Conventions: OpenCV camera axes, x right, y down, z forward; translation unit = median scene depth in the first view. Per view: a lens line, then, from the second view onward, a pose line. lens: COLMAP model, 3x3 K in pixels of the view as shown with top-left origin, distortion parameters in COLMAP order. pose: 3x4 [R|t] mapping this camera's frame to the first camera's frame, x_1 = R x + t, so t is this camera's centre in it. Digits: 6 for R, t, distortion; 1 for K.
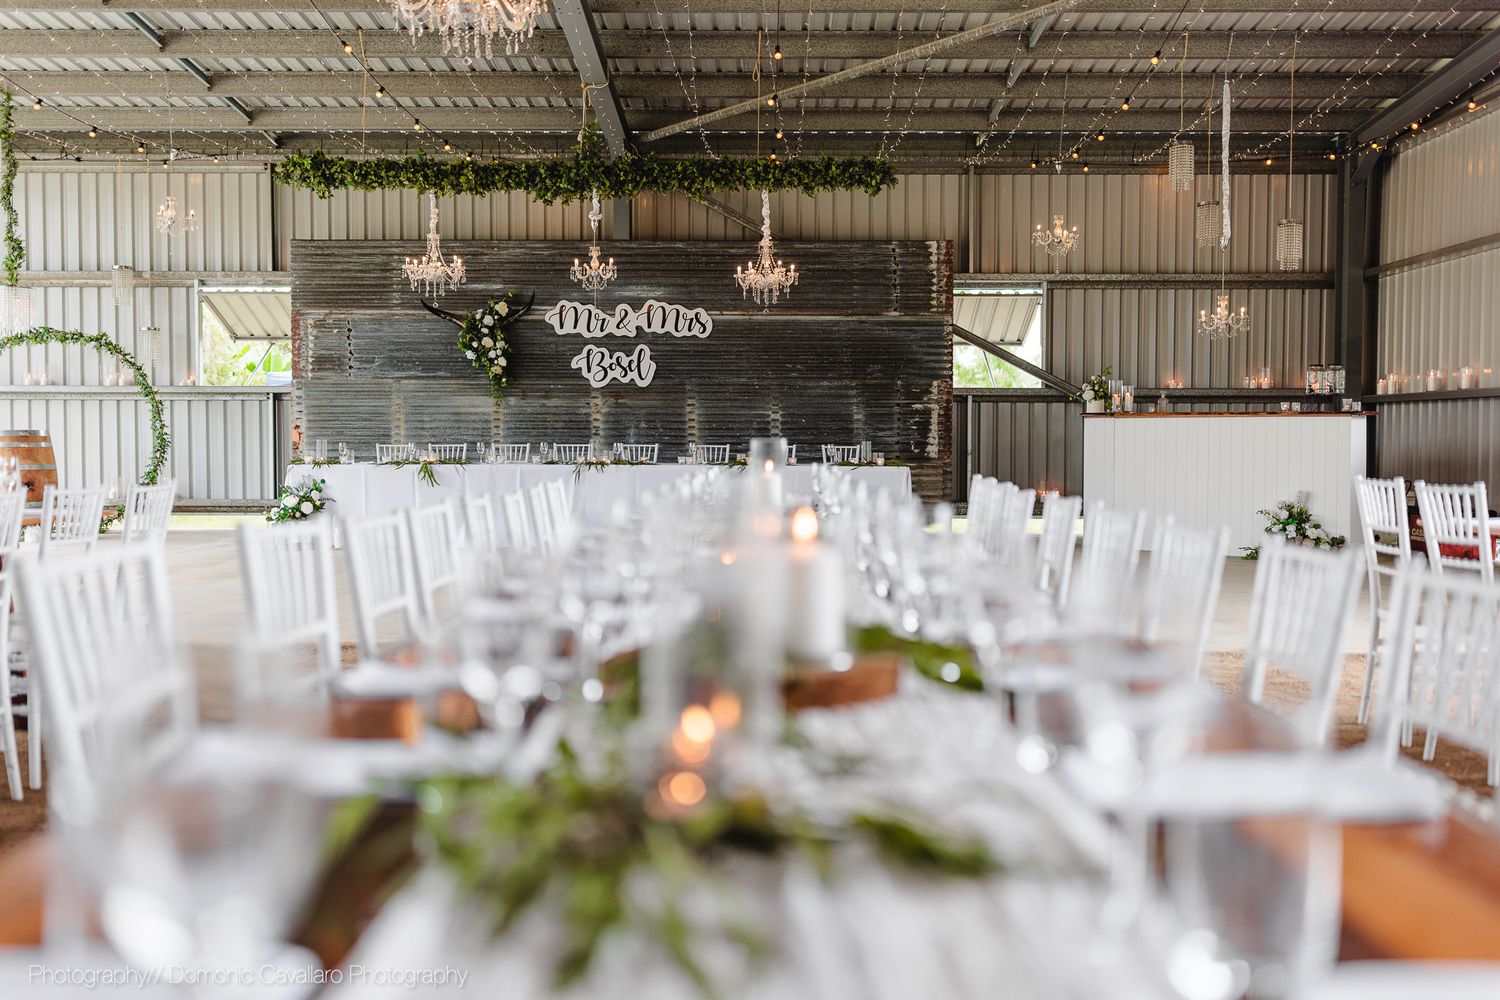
lens RADIAL K [[1414.0, 0, 744.1], [0, 1414.0, 490.9], [0, 0, 1]] dist [0.019976, -0.027750]
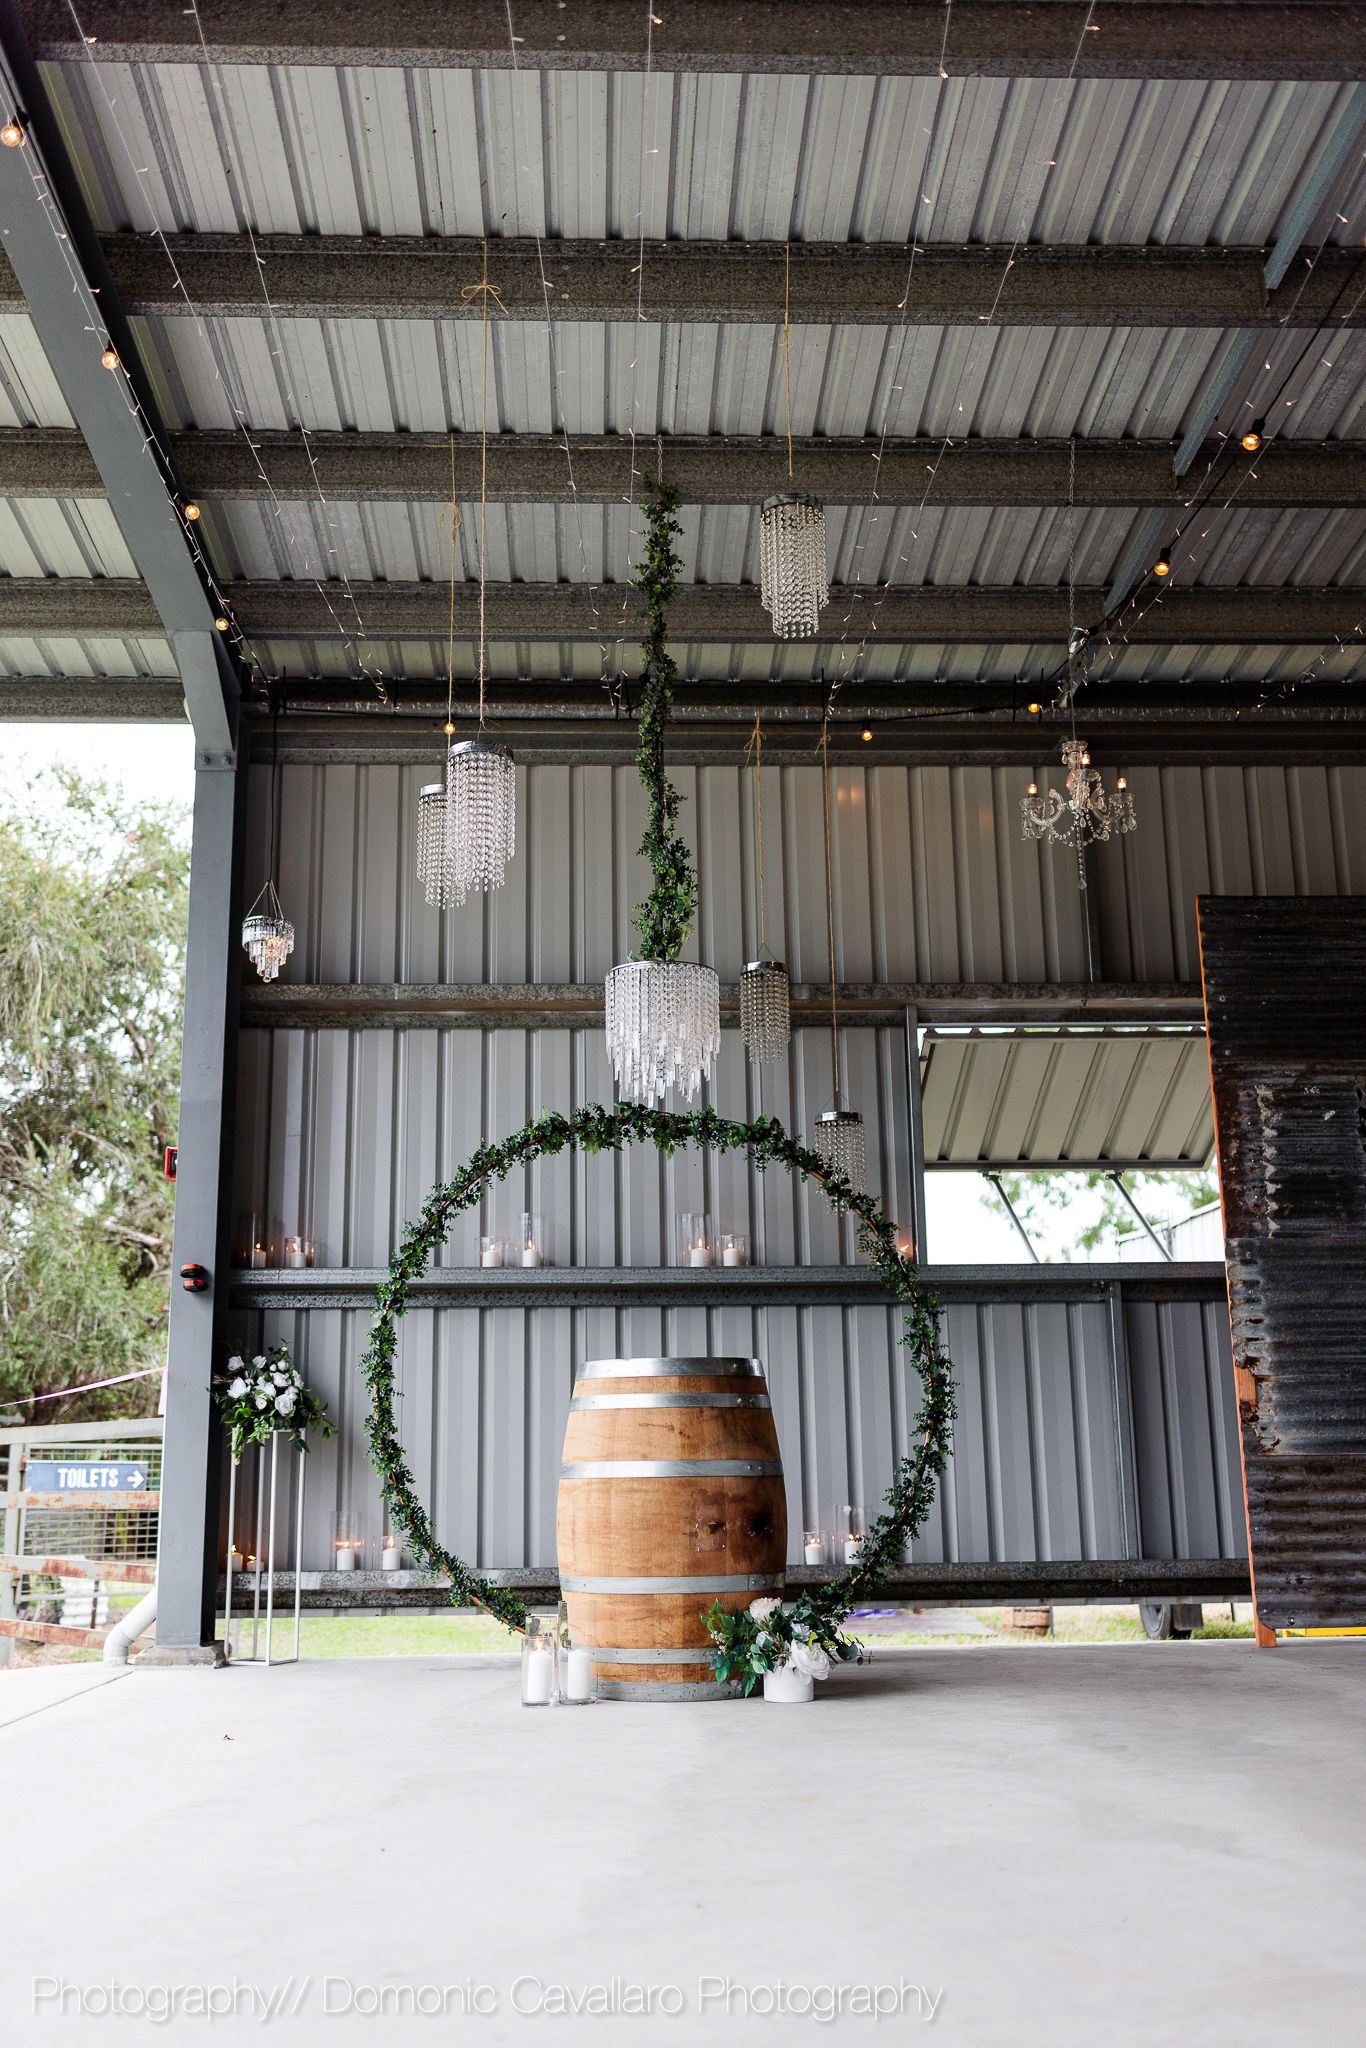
lens RADIAL K [[1980.7, 0, 683.0], [0, 1980.7, 1024.0], [0, 0, 1]] dist [0.007474, -0.007413]
pose [[0.998344, -0.004347, 0.057370, -0.501252], [0.019297, 0.964683, -0.262704, 0.004399], [-0.054202, 0.263376, 0.963169, 0.471509]]
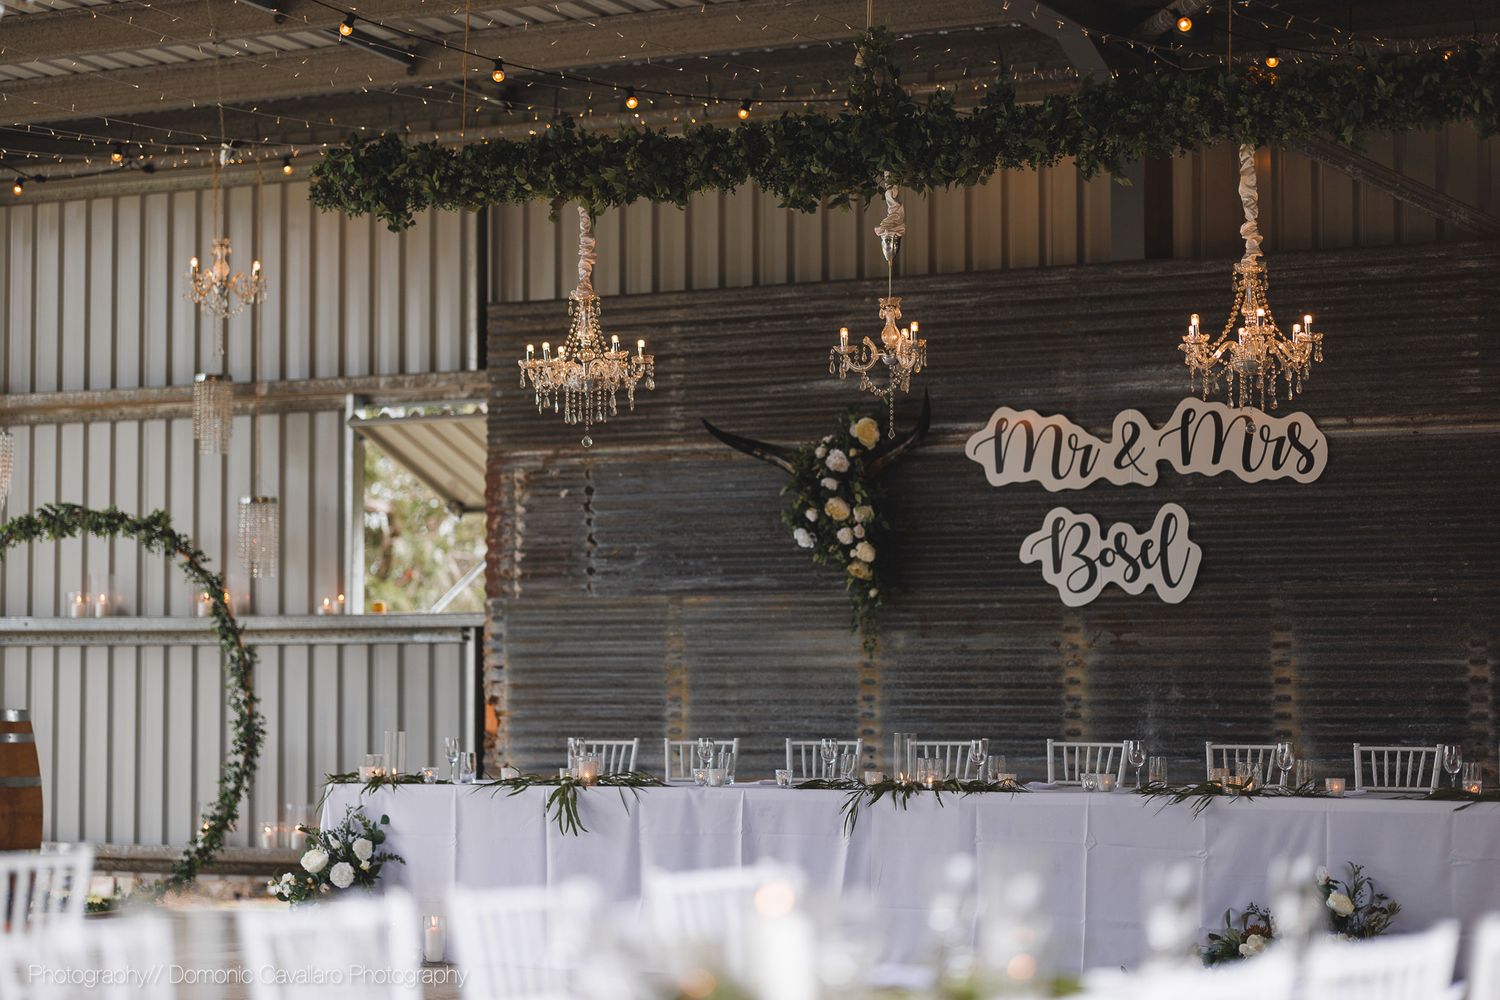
lens RADIAL K [[3665.7, 0, 751.8], [0, 3665.7, 525.4], [0, 0, 1]] dist [-0.027662, 0.486153]
pose [[0.867677, -0.025292, -0.496485, 0.362621], [-0.015962, 0.996773, -0.078673, -0.008885], [0.496872, 0.076188, 0.864473, -0.007988]]
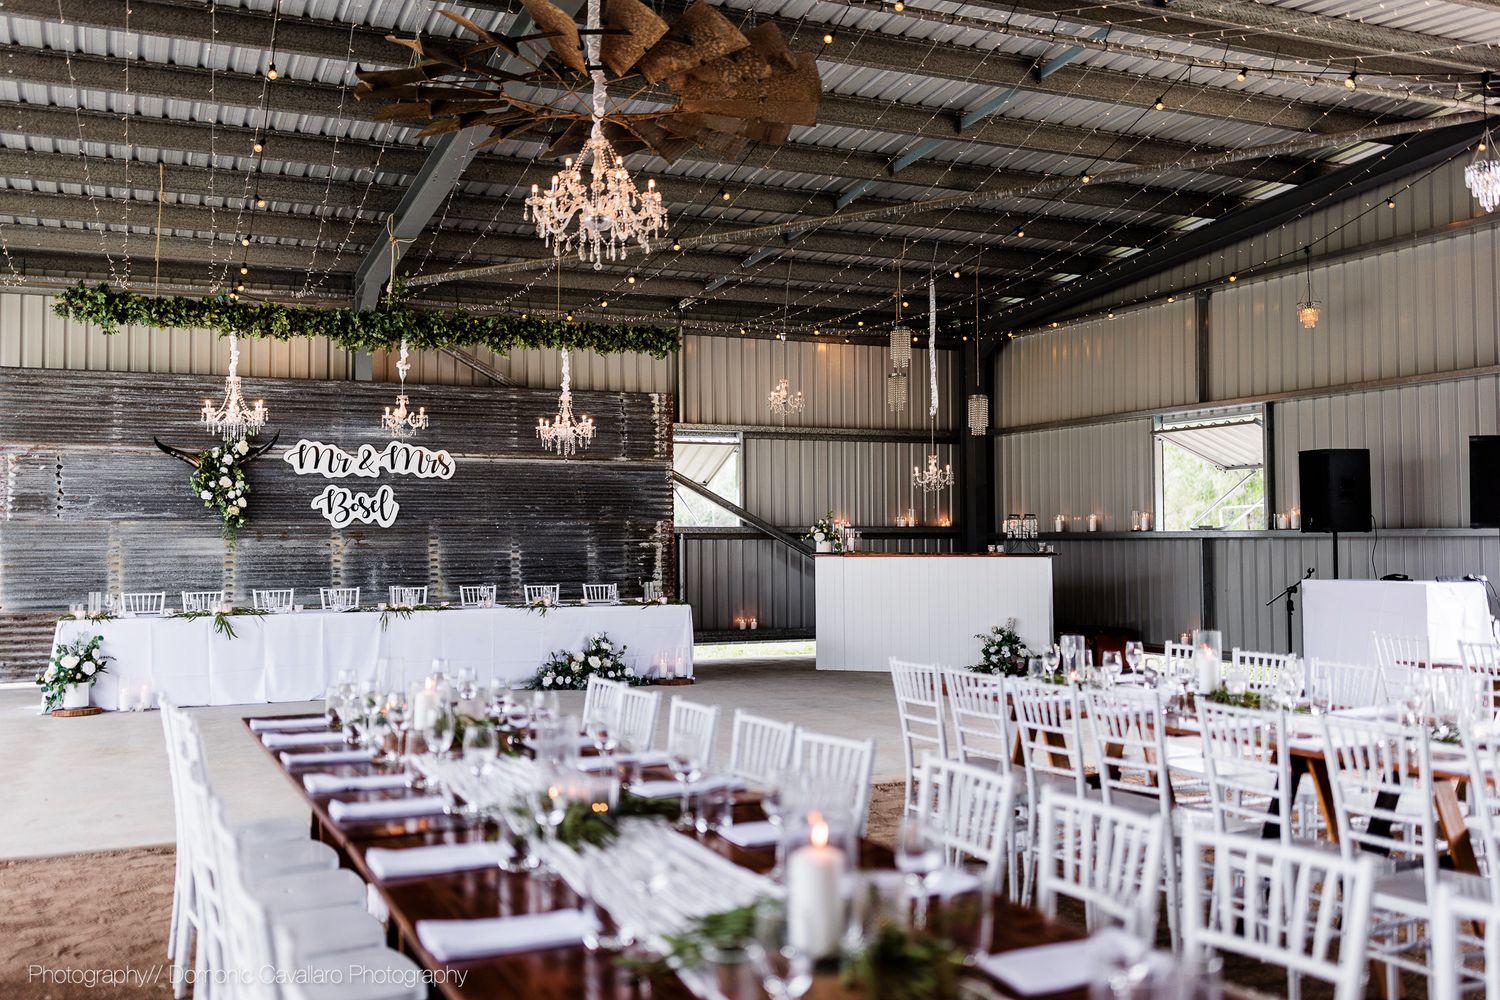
lens RADIAL K [[1415.2, 0, 748.6], [0, 1415.2, 474.5], [0, 0, 1]] dist [0.016967, -0.035368]
pose [[0.905795, 0.012246, 0.423540, -0.263894], [0.024170, 0.996462, -0.080500, -0.024229], [-0.423027, 0.083153, 0.902294, -0.013141]]
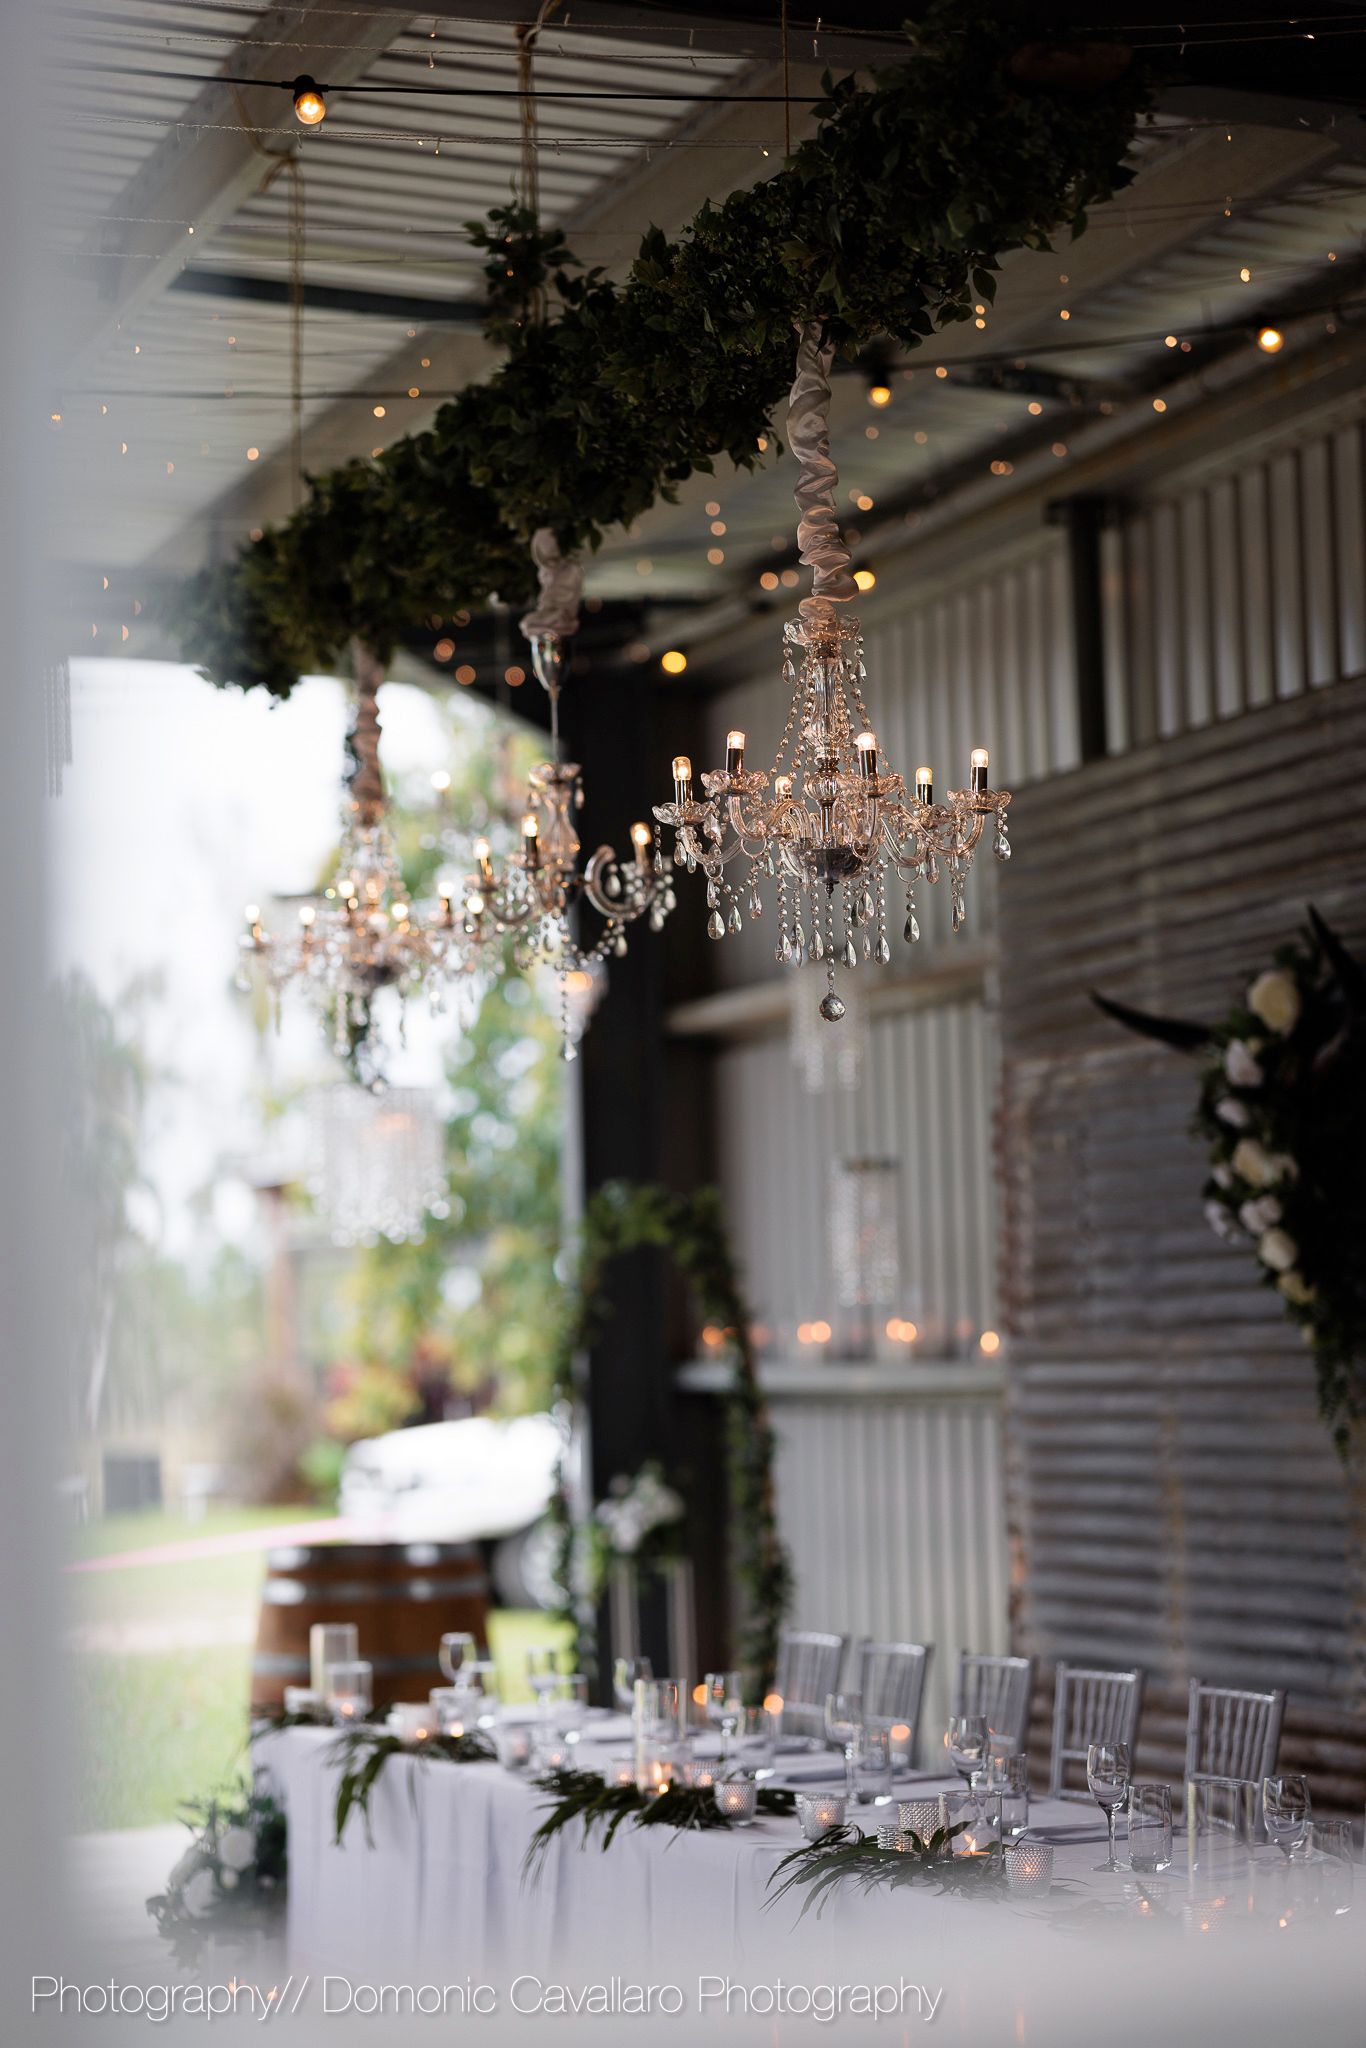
lens RADIAL K [[5004.9, 0, 683.0], [0, 5004.9, 1024.0], [0, 0, 1]] dist [-0.027662, 0.486153]
pose [[0.311602, -0.074038, -0.947324, 0.513661], [-0.011547, 0.996591, -0.081687, -0.061952], [0.950143, 0.036393, 0.309685, 0.670957]]
